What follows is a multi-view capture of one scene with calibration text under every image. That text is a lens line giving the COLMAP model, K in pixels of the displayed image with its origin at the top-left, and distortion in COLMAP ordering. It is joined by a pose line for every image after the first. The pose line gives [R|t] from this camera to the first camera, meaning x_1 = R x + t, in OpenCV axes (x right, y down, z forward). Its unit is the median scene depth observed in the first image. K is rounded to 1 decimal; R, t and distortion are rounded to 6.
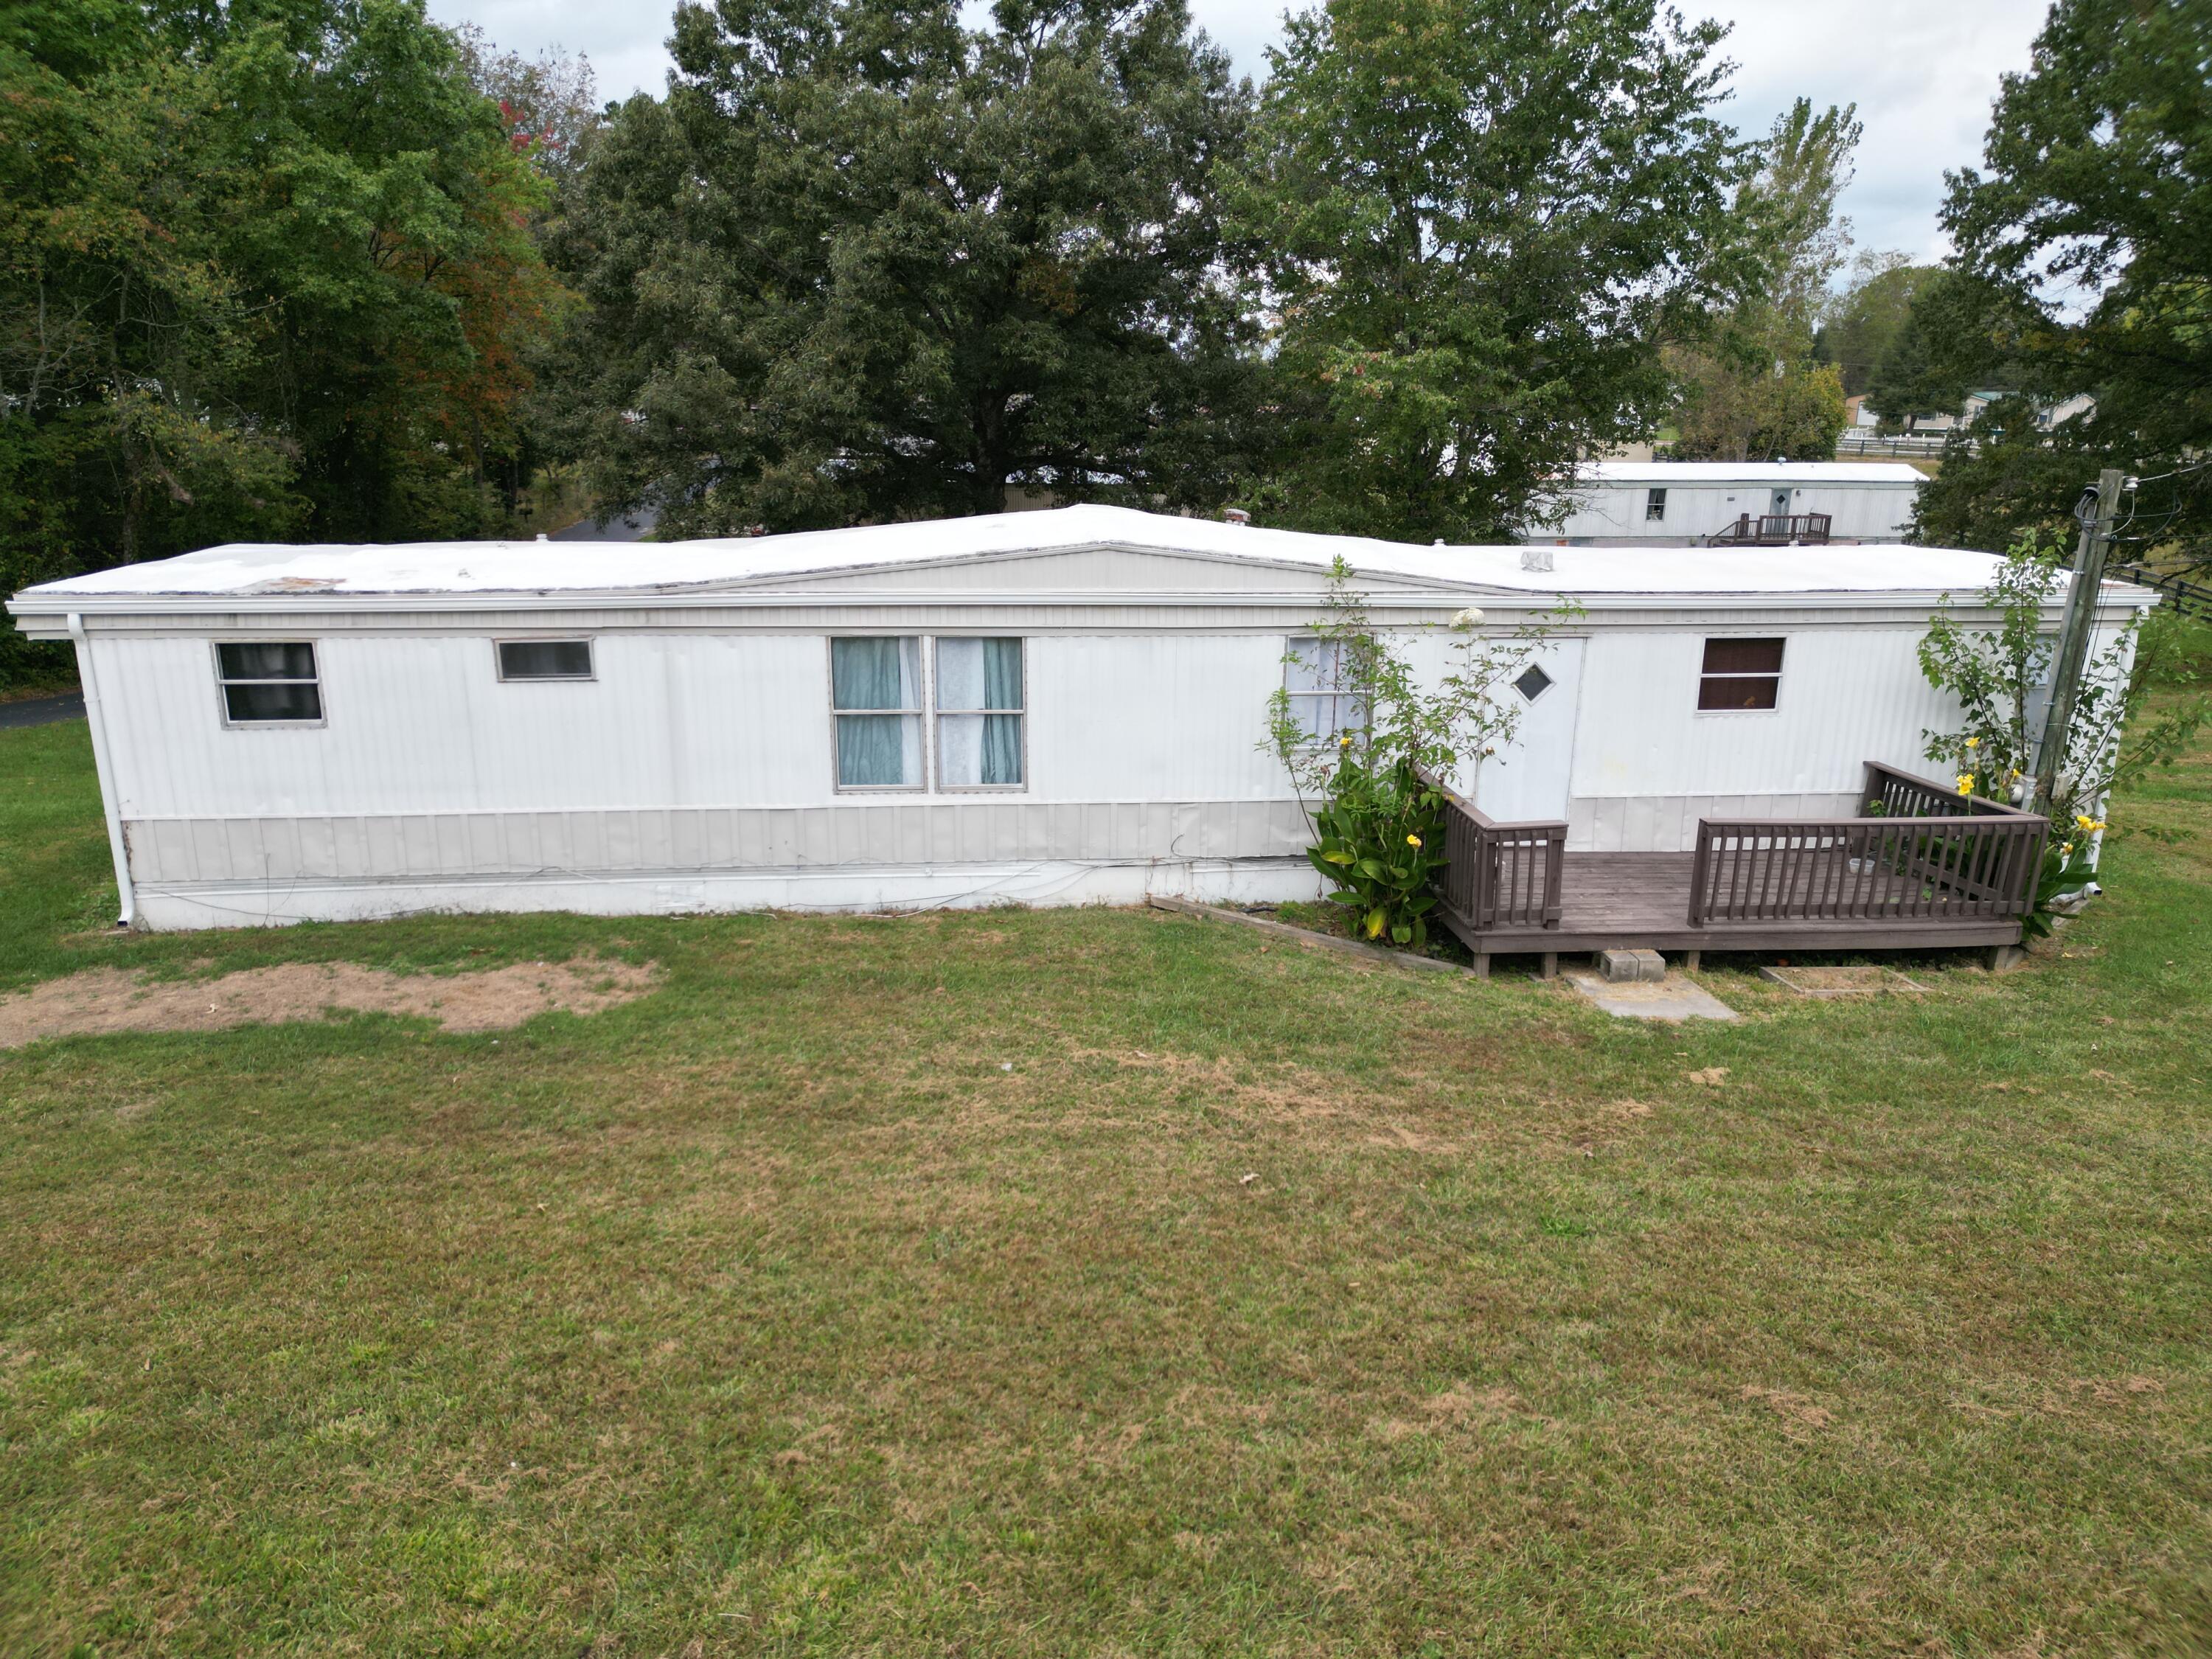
lens RADIAL K [[1548.6, 0, 1106.0], [0, 1548.6, 829.5], [0, 0, 1]] dist [0.084388, -0.098095]
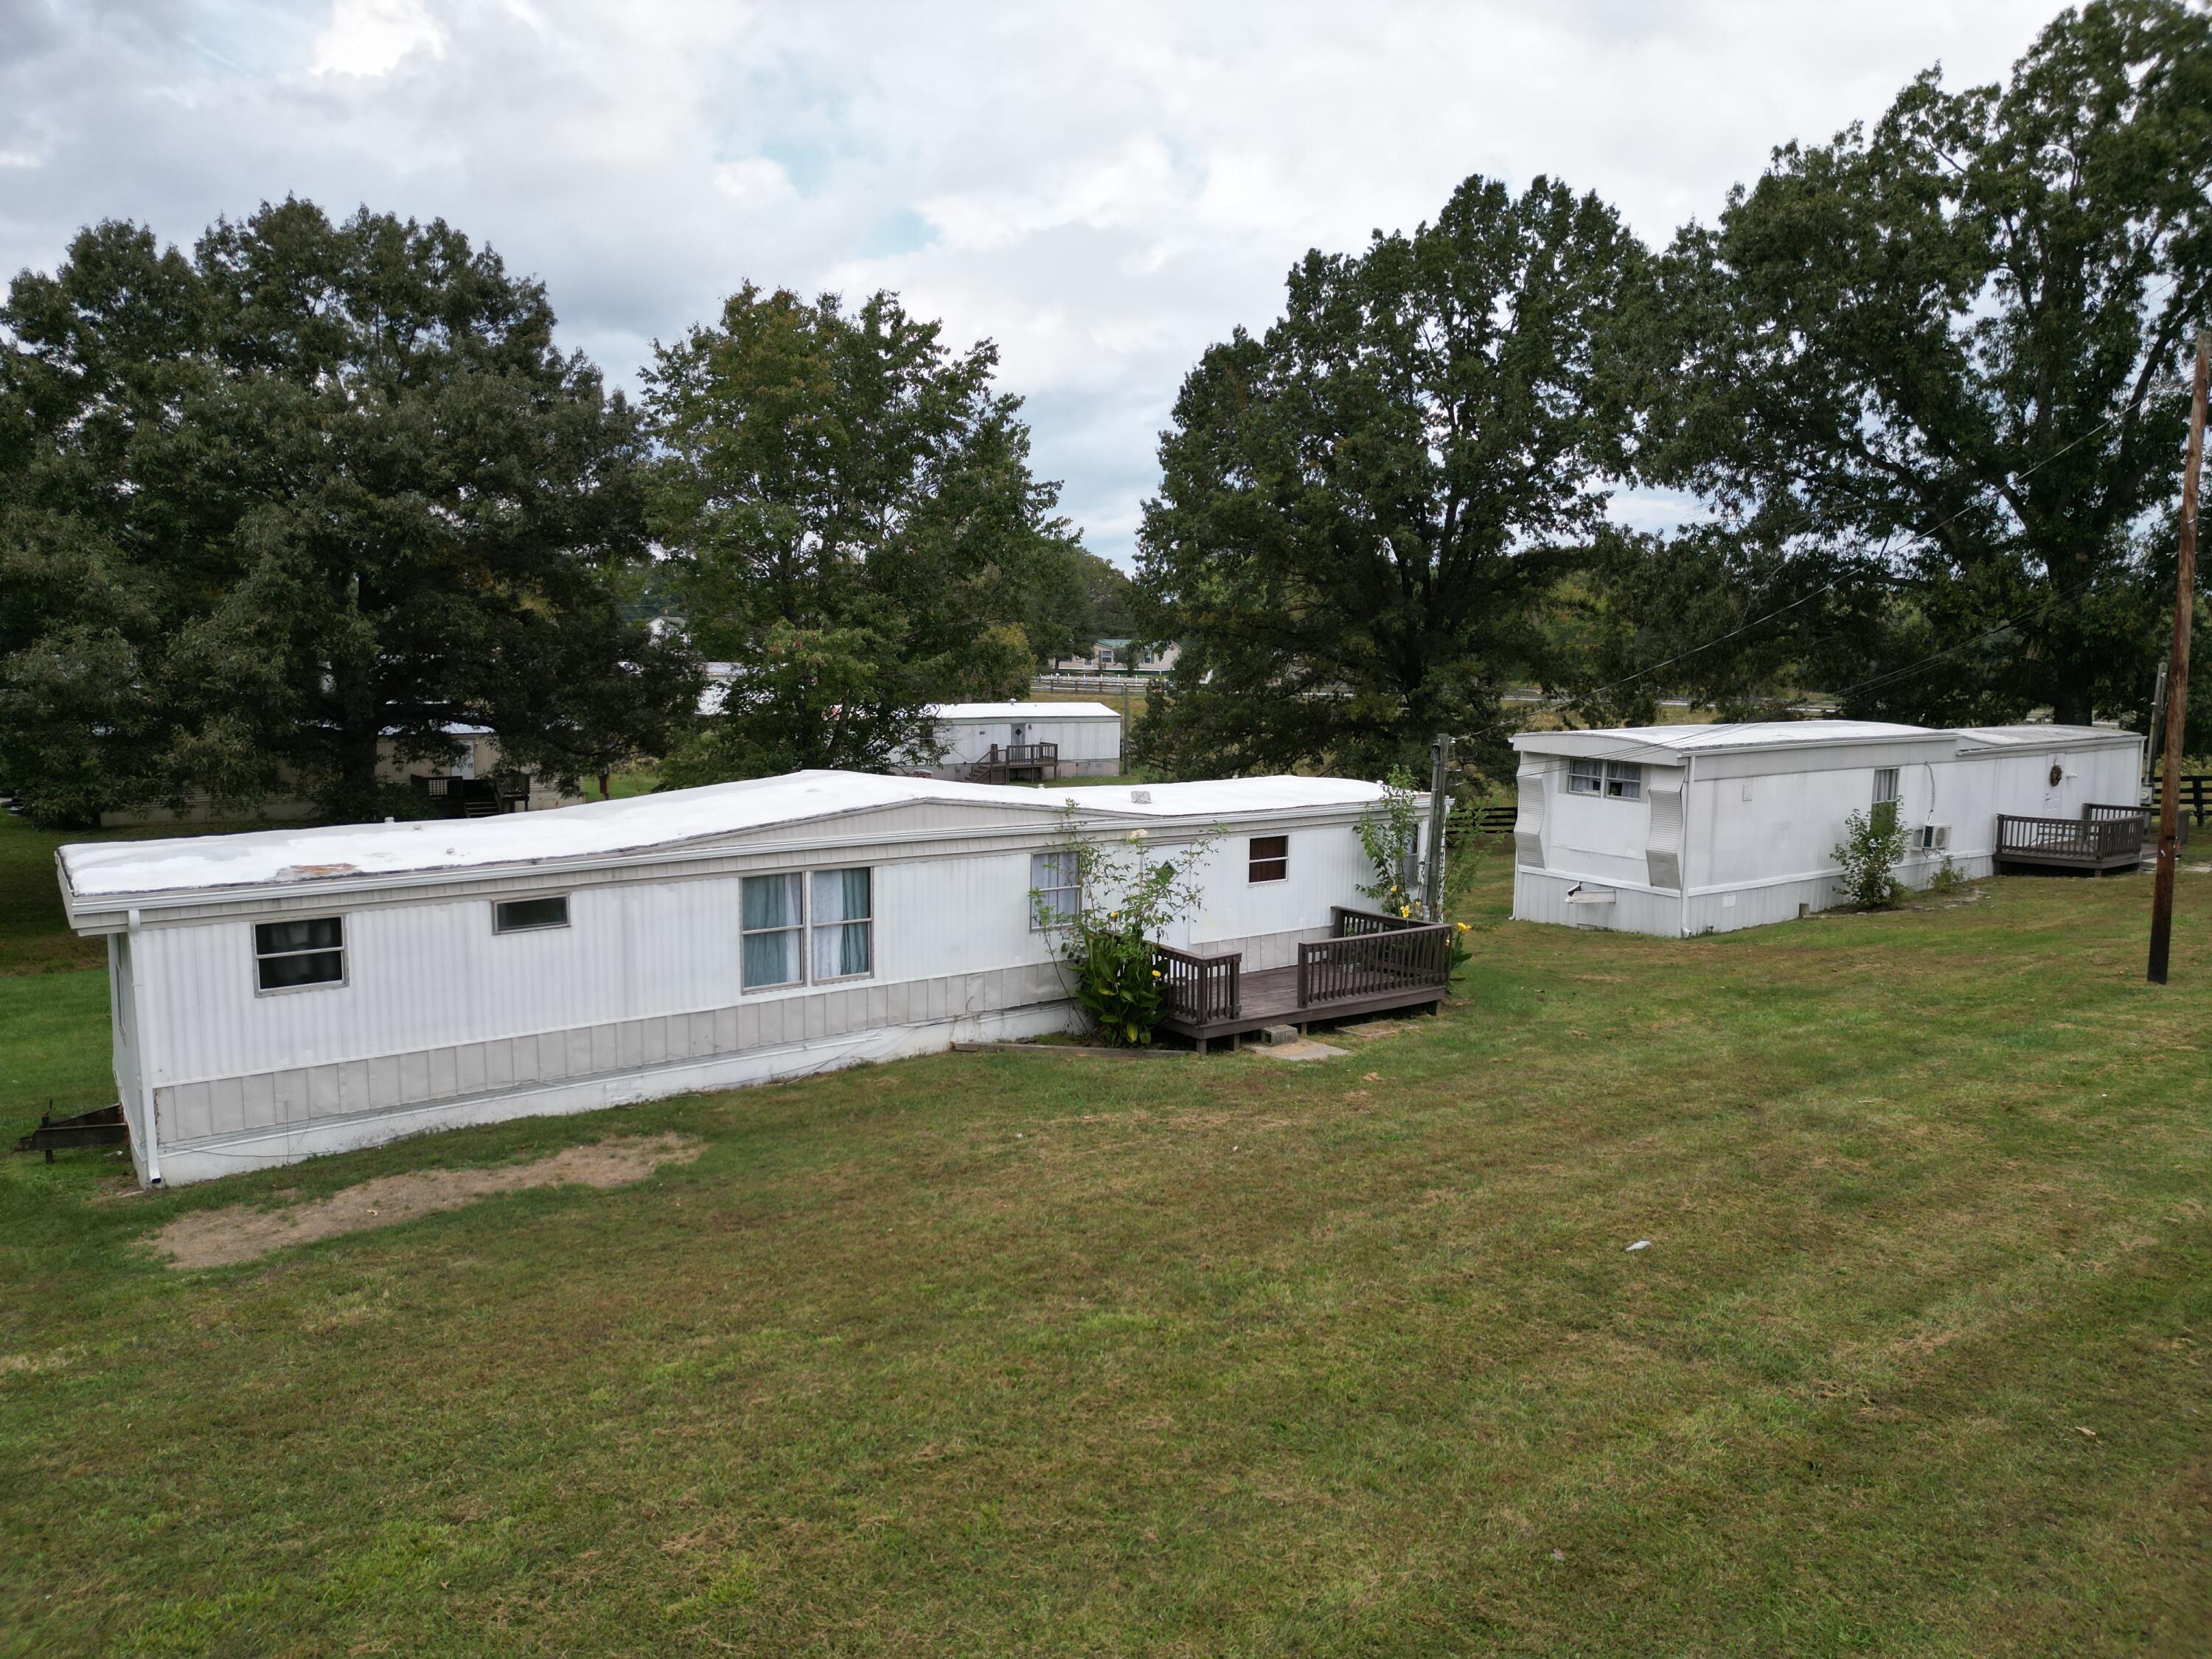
lens RADIAL K [[1548.6, 0, 1106.0], [0, 1548.6, 829.5], [0, 0, 1]] dist [0.084388, -0.098095]
pose [[0.866842, -0.062144, 0.494696, -0.569737], [0.132076, 0.985377, -0.107649, 0.022882], [-0.480772, 0.158652, 0.862373, -0.332650]]
